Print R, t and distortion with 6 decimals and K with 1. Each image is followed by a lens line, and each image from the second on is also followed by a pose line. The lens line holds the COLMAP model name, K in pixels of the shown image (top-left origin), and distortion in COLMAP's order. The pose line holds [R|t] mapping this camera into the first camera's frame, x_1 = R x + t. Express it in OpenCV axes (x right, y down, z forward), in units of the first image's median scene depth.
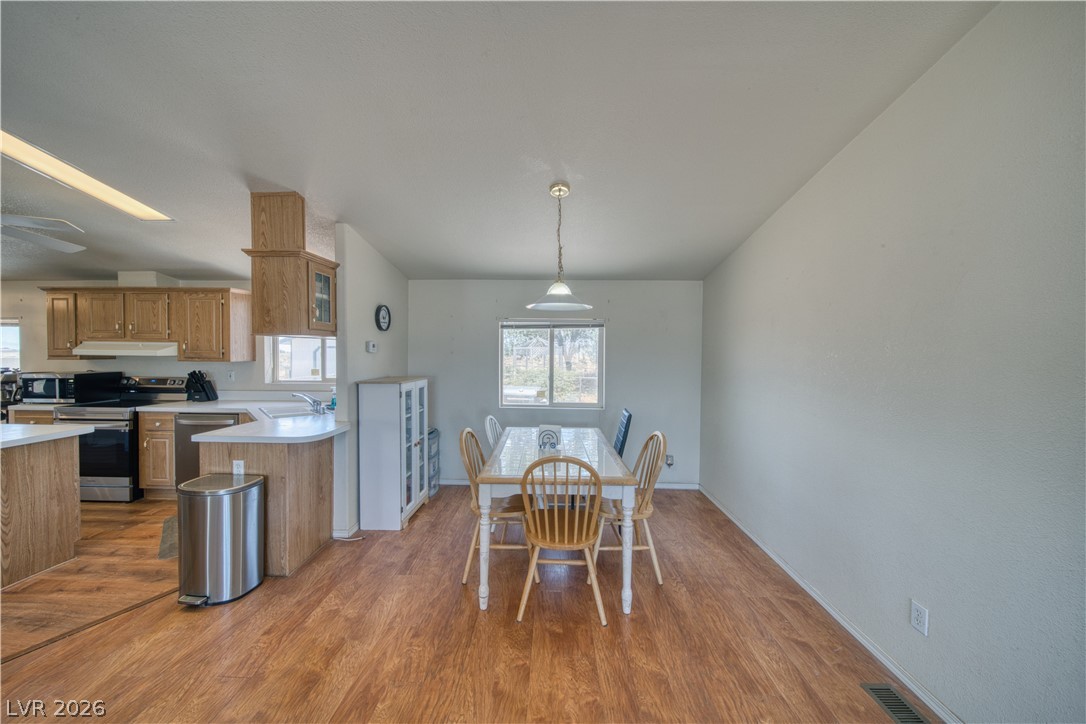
lens RADIAL K [[380.1, 0, 542.6], [0, 380.1, 359.9], [0, 0, 1]] dist [-0.000830, -0.001550]
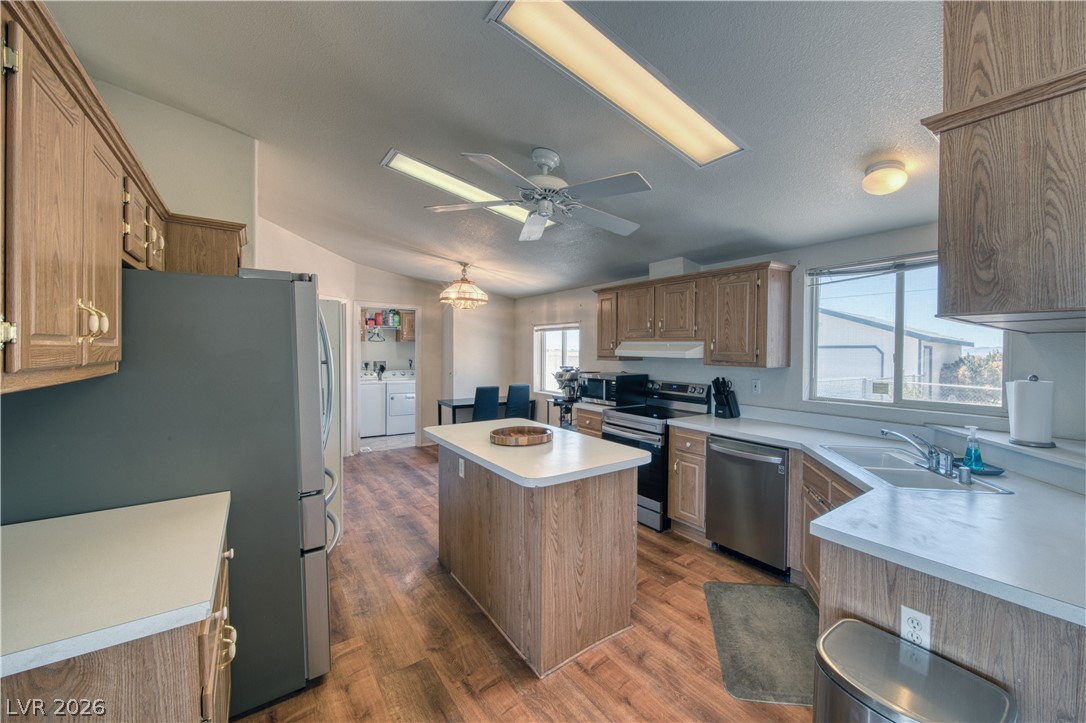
lens RADIAL K [[430.3, 0, 614.5], [0, 430.3, 358.6], [0, 0, 1]] dist [-0.002201, -0.000526]
pose [[0.666972, 0.014640, -0.744939, -0.445444], [-0.020064, 0.999797, 0.001684, -0.008226], [0.744813, 0.013824, 0.667130, 0.279367]]
